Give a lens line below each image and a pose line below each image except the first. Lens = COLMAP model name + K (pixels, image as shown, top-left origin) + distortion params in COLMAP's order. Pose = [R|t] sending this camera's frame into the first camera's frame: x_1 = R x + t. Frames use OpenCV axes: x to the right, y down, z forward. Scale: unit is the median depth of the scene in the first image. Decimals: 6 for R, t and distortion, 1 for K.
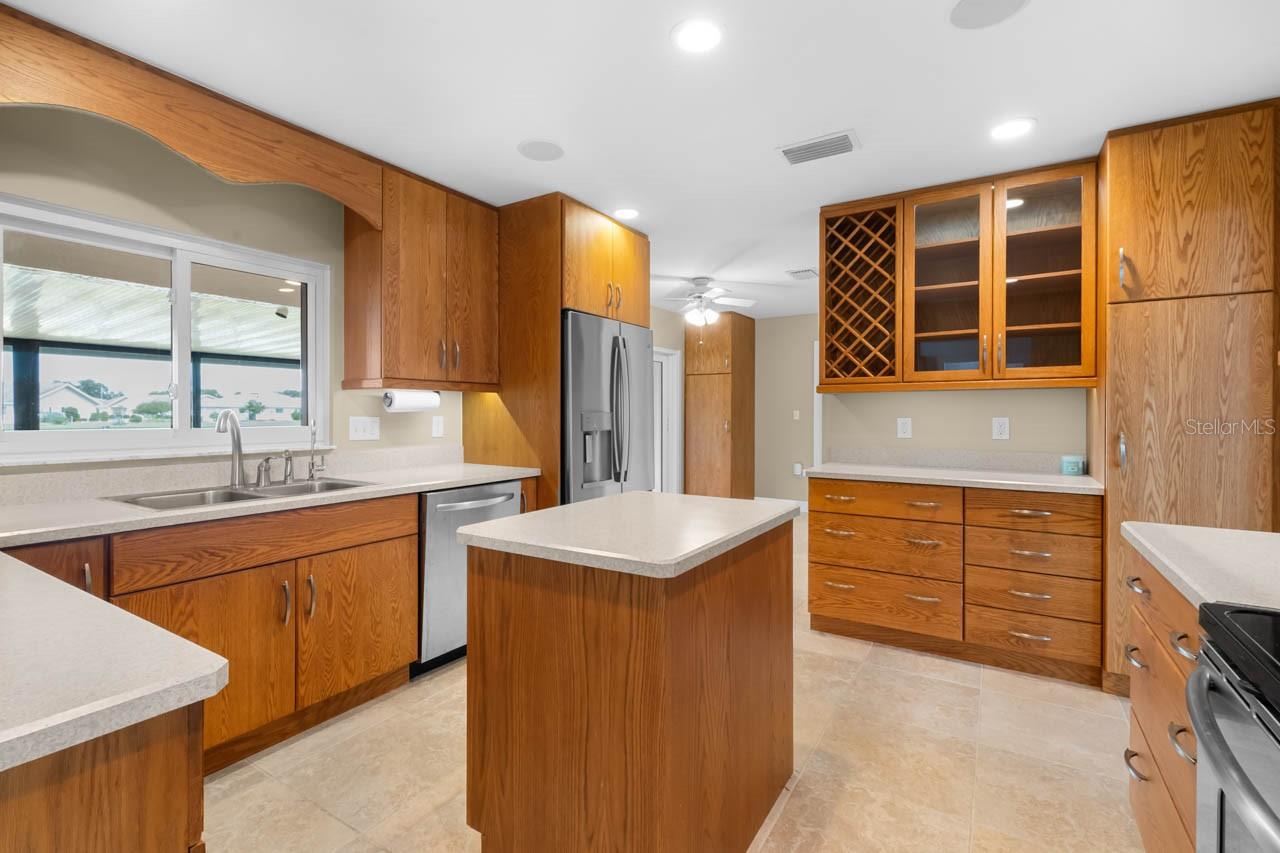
lens RADIAL K [[580.4, 0, 636.0], [0, 580.4, 417.1], [0, 0, 1]] dist [0.002322, -0.001771]
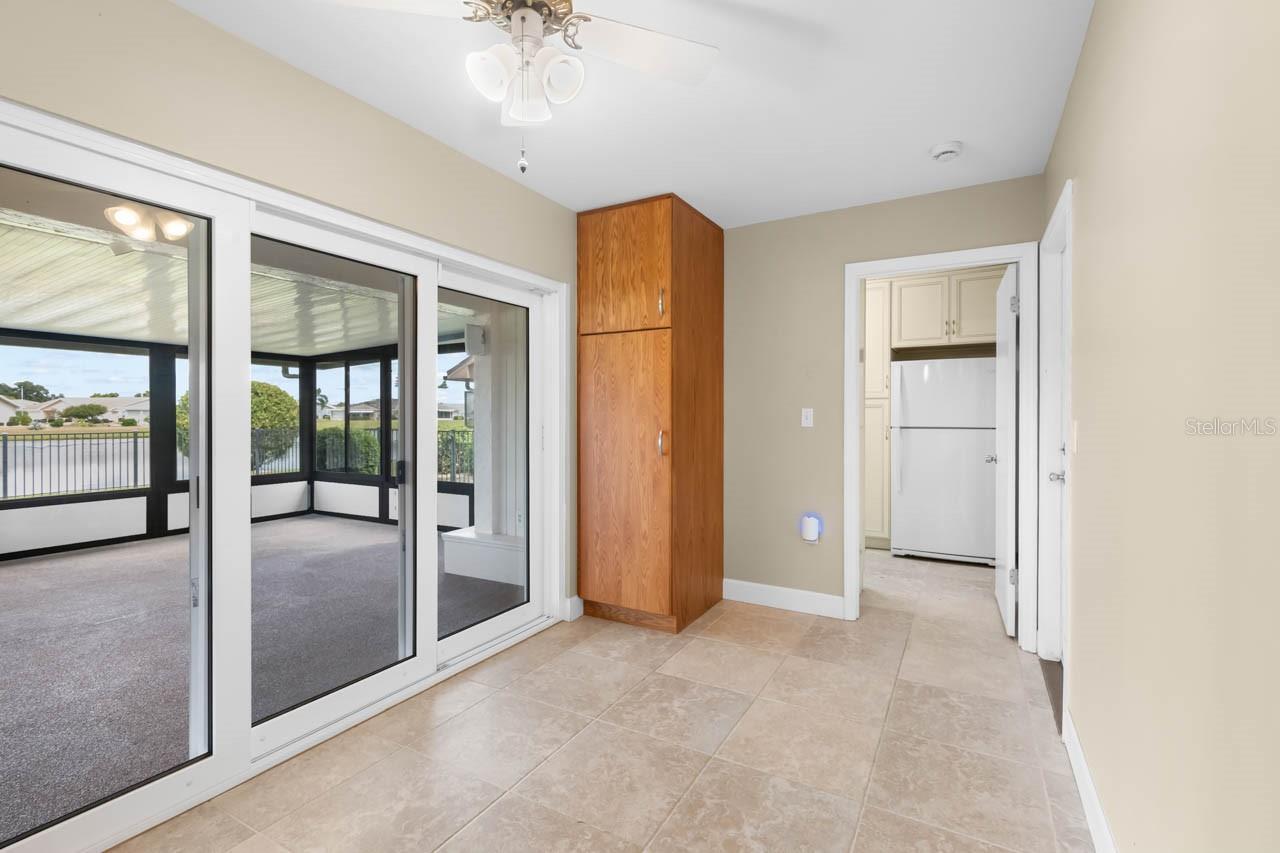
lens RADIAL K [[580.4, 0, 636.0], [0, 580.4, 417.1], [0, 0, 1]] dist [0.002322, -0.001771]
pose [[0.999214, -0.000840, 0.039625, 0.276626], [0.001084, 0.999981, -0.006132, -0.004004], [-0.039619, 0.006170, 0.999196, 1.265132]]
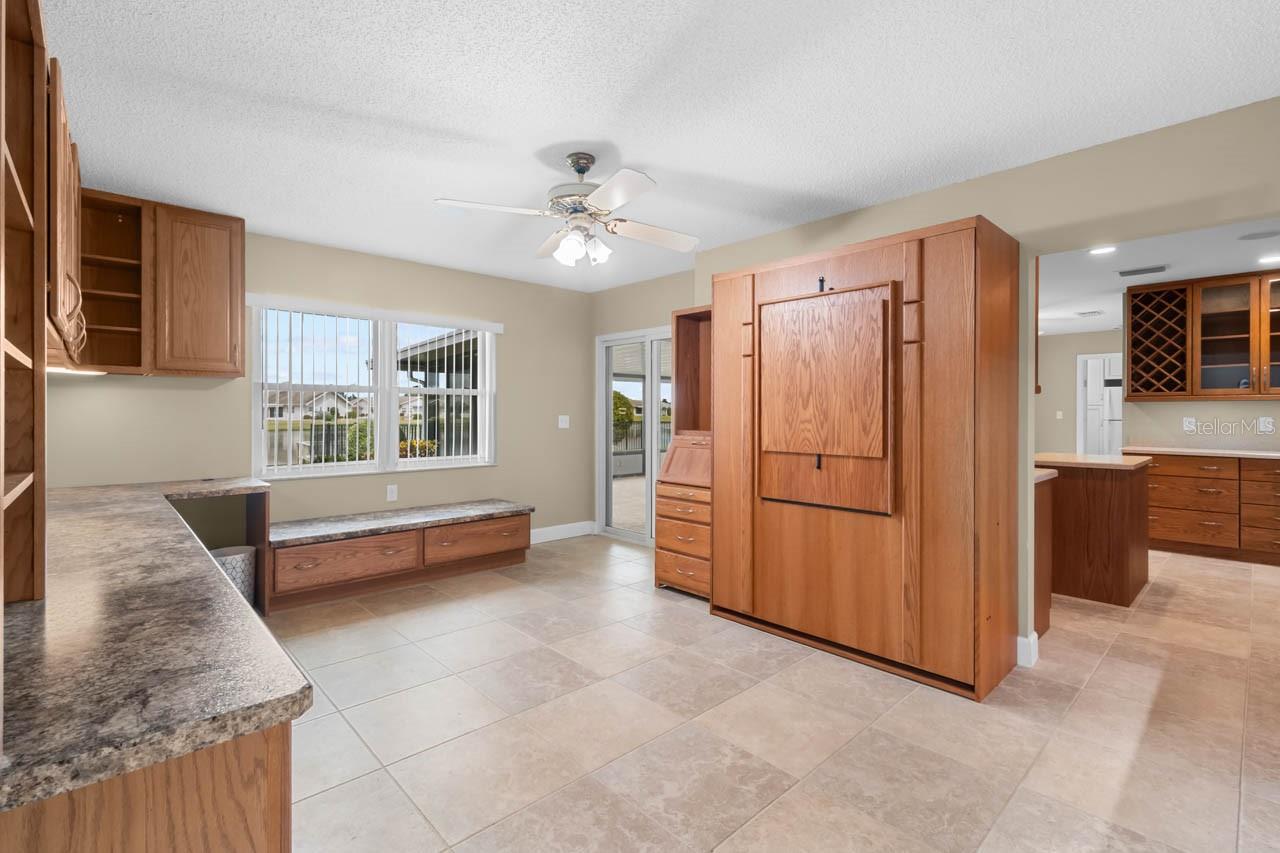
lens RADIAL K [[580.4, 0, 636.0], [0, 580.4, 417.1], [0, 0, 1]] dist [0.002322, -0.001771]
pose [[0.965702, -0.000189, -0.259653, -0.664717], [0.000055, 1.000000, -0.000525, 0.001806], [0.259653, 0.000493, 0.965702, -1.043950]]
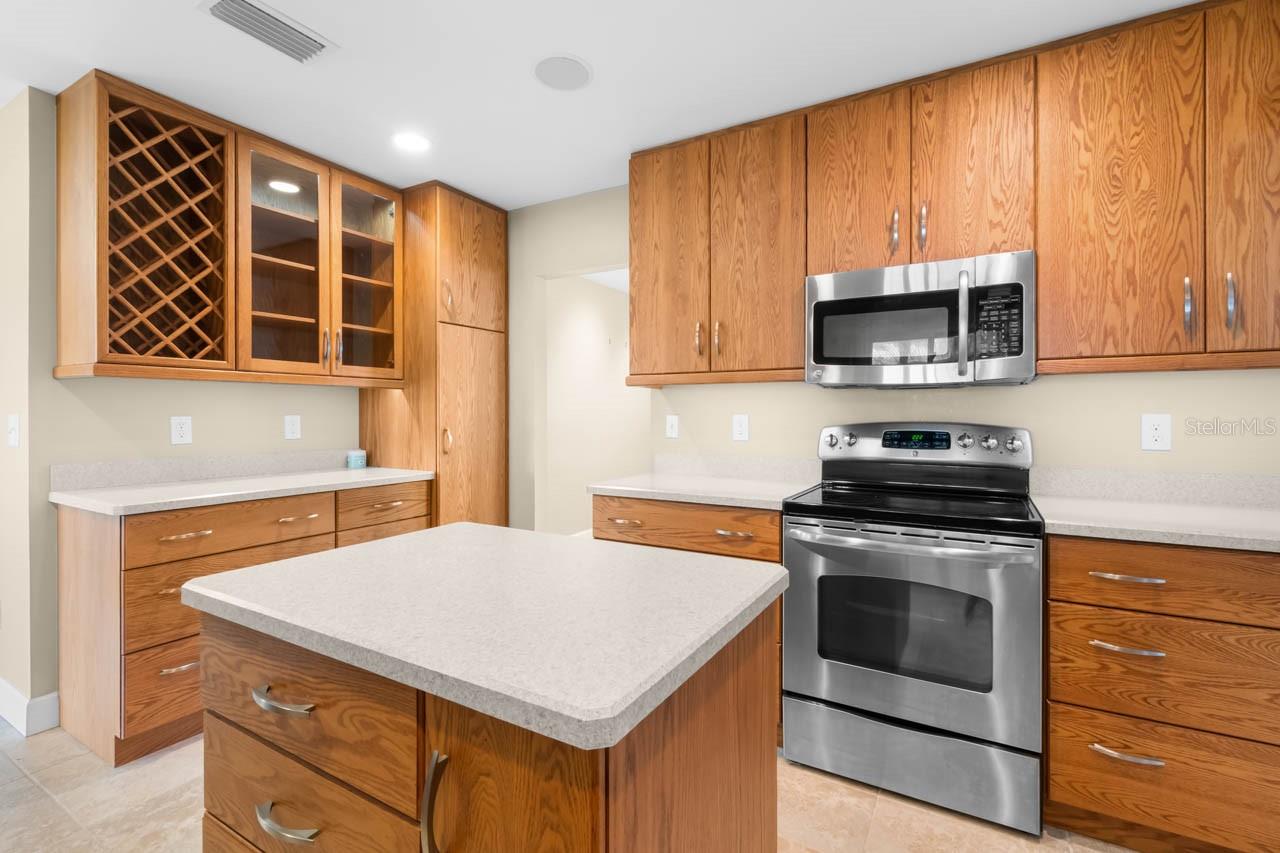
lens RADIAL K [[580.4, 0, 636.0], [0, 580.4, 417.1], [0, 0, 1]] dist [0.002322, -0.001771]
pose [[-0.039142, -0.006294, 0.999214, -0.353957], [0.004838, 0.999967, 0.006489, 0.000183], [-0.999222, 0.005088, -0.039110, 0.527600]]
